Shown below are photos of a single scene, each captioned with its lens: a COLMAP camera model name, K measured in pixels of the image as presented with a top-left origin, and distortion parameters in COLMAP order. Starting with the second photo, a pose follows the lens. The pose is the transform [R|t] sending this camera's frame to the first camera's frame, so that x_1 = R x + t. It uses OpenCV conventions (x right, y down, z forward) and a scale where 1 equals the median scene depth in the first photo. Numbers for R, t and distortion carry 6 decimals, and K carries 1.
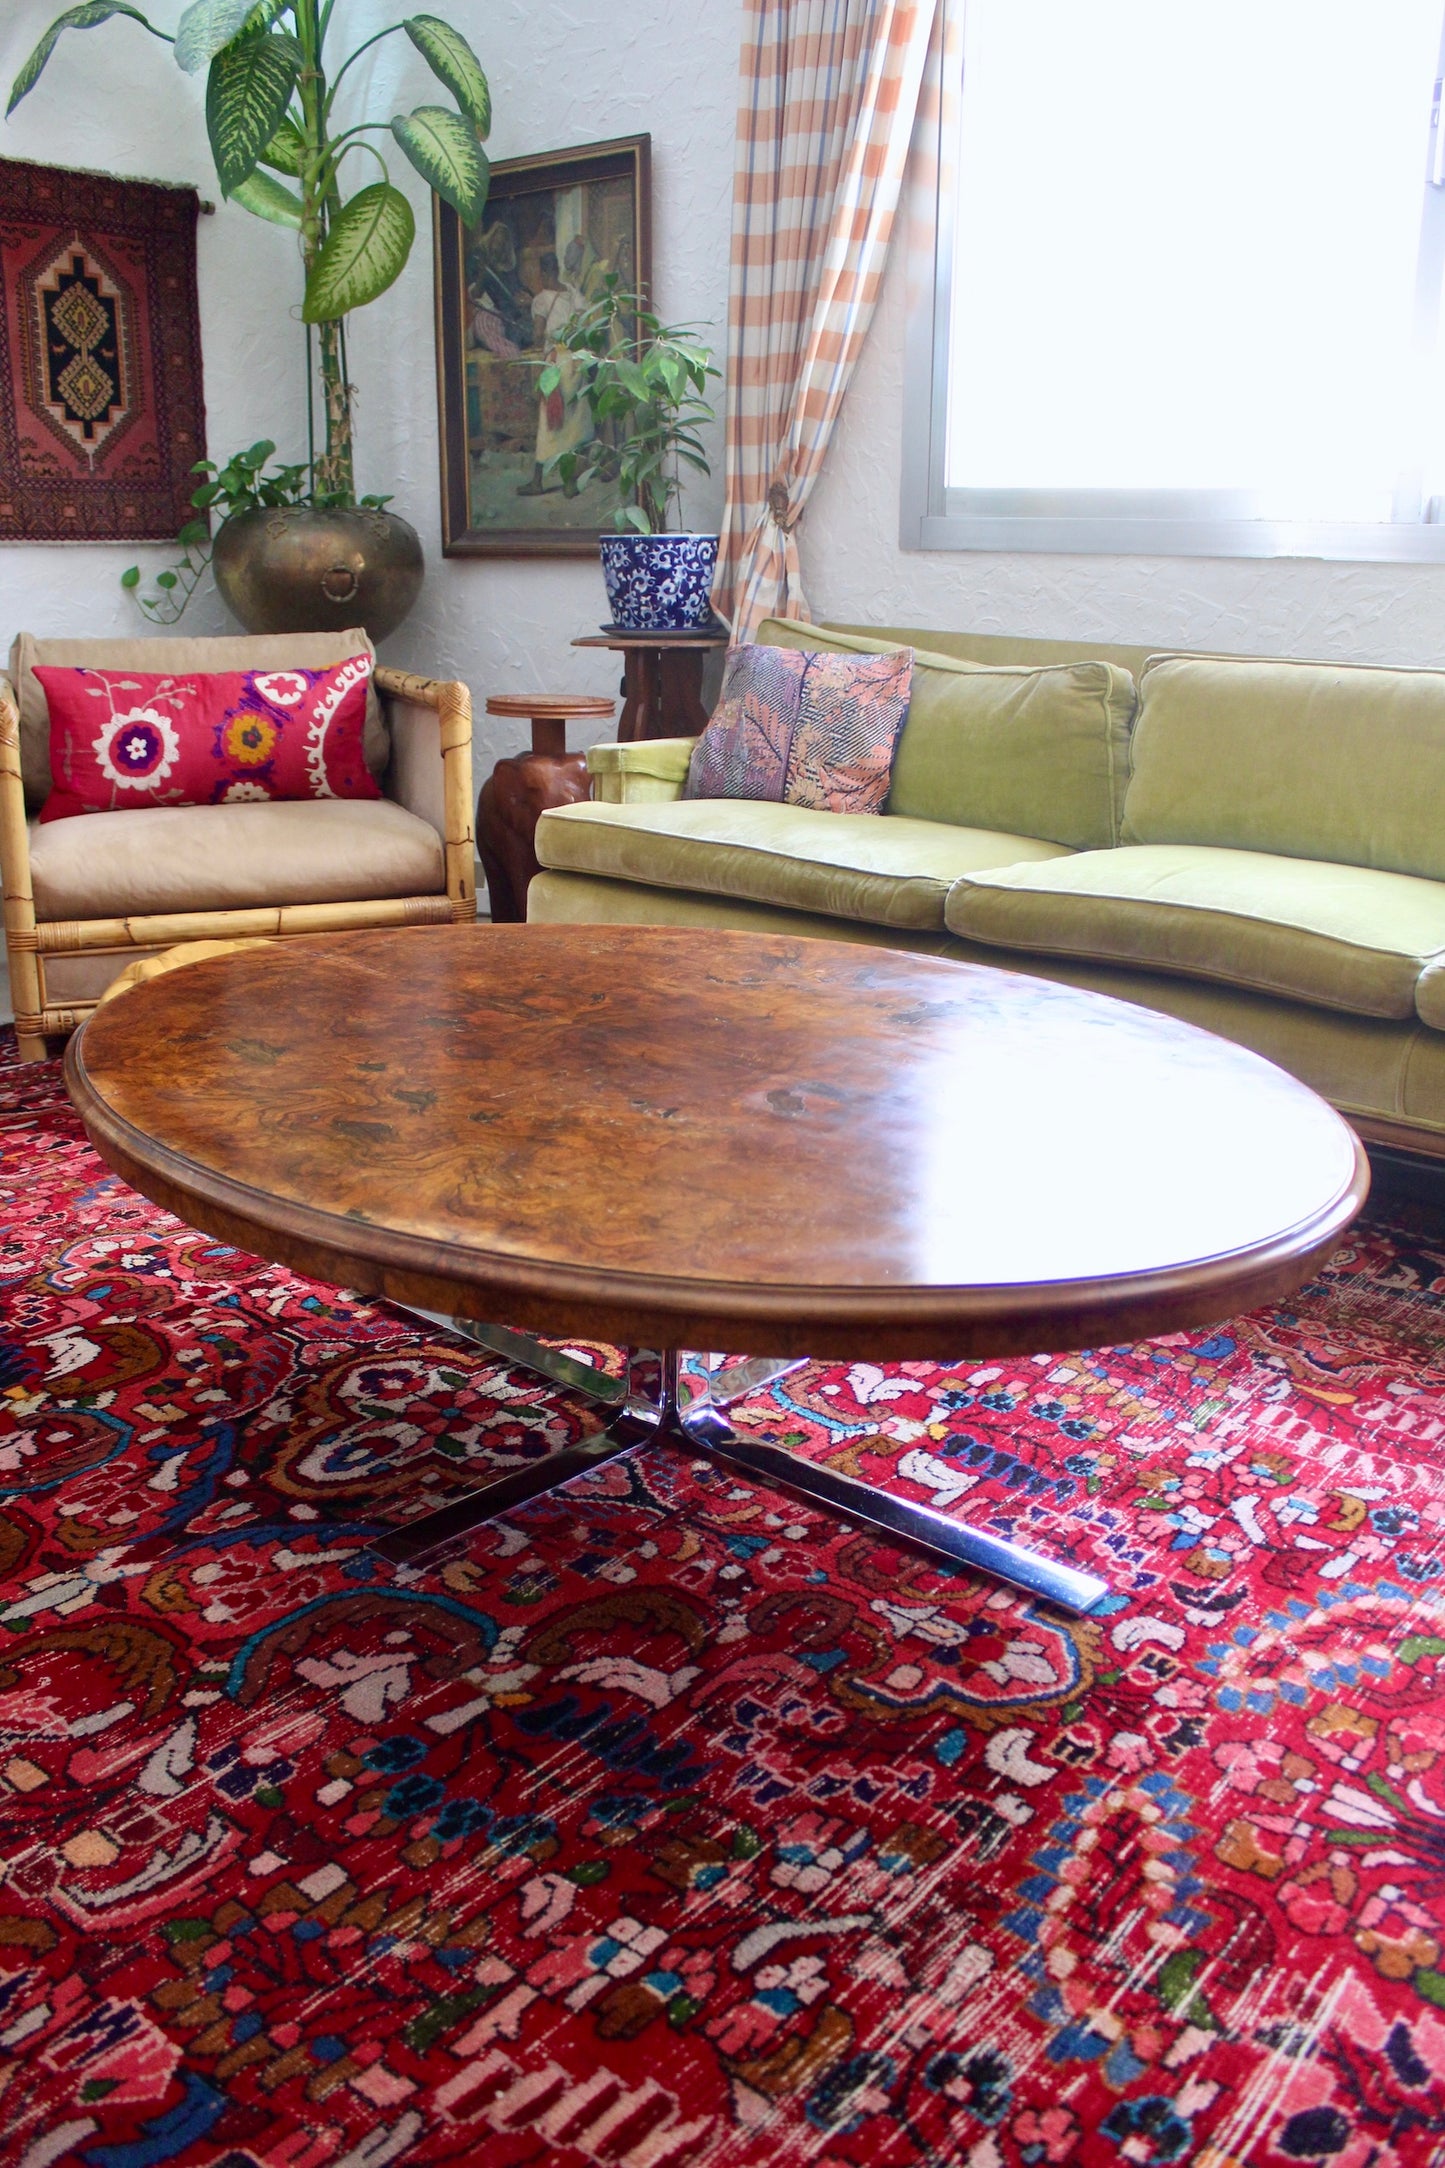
lens RADIAL K [[1790.5, 0, 706.6], [0, 1790.5, 1057.4], [0, 0, 1]] dist [-0.171338, 0.147110]
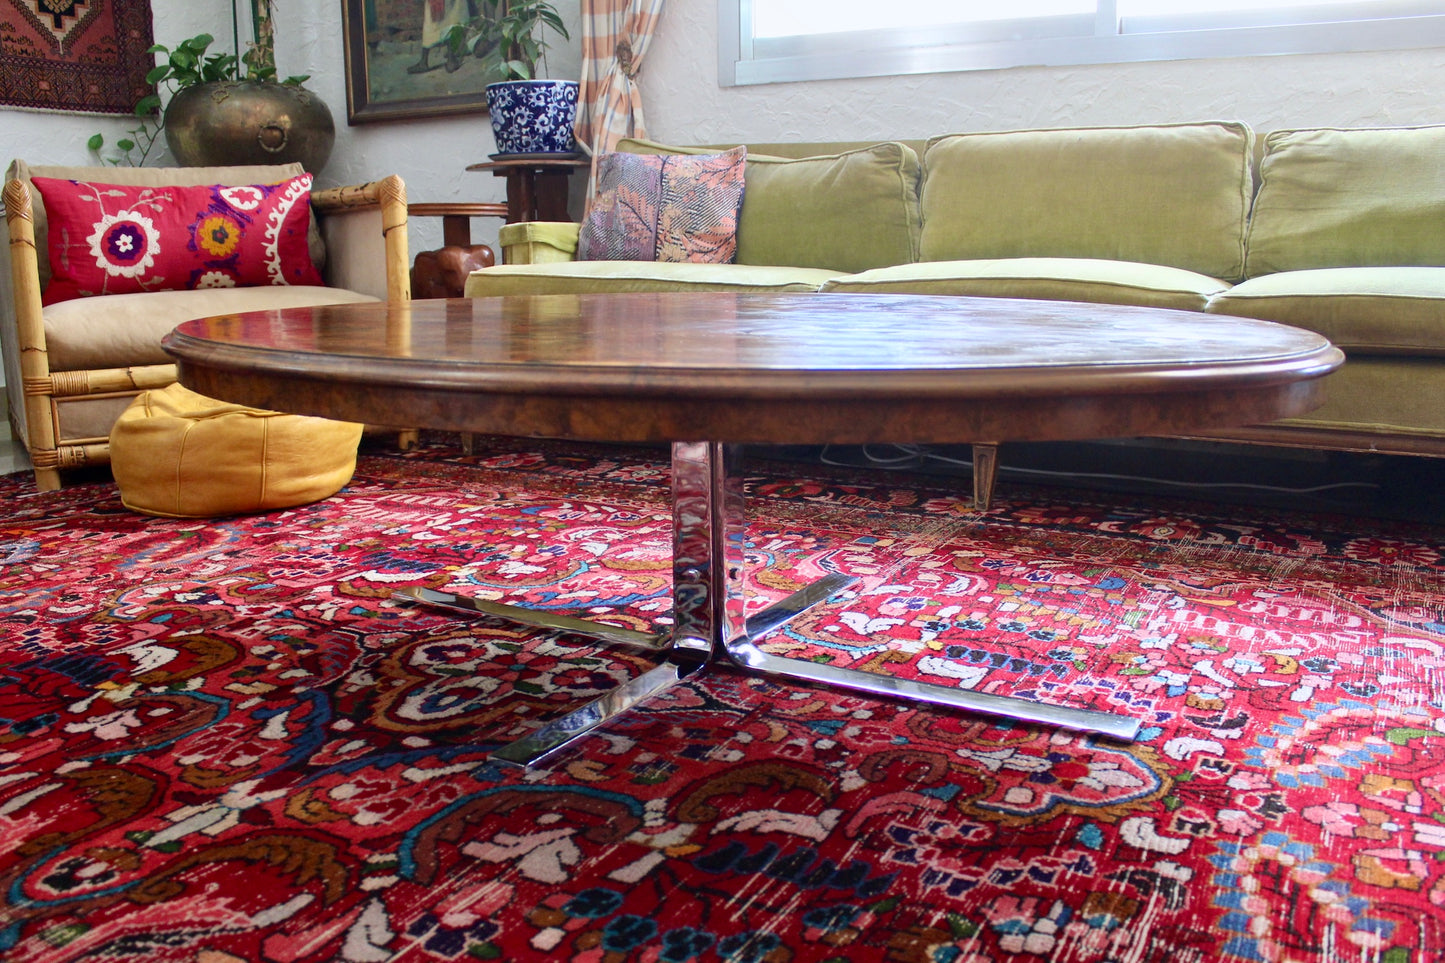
lens RADIAL K [[1286.5, 0, 713.7], [0, 1286.5, 476.7], [0, 0, 1]] dist [-0.164787, 0.136664]
pose [[0.981479, -0.057177, 0.182836, -0.169463], [0.073039, 0.994016, -0.081227, 0.160727], [-0.177097, 0.093076, 0.979782, 0.179613]]
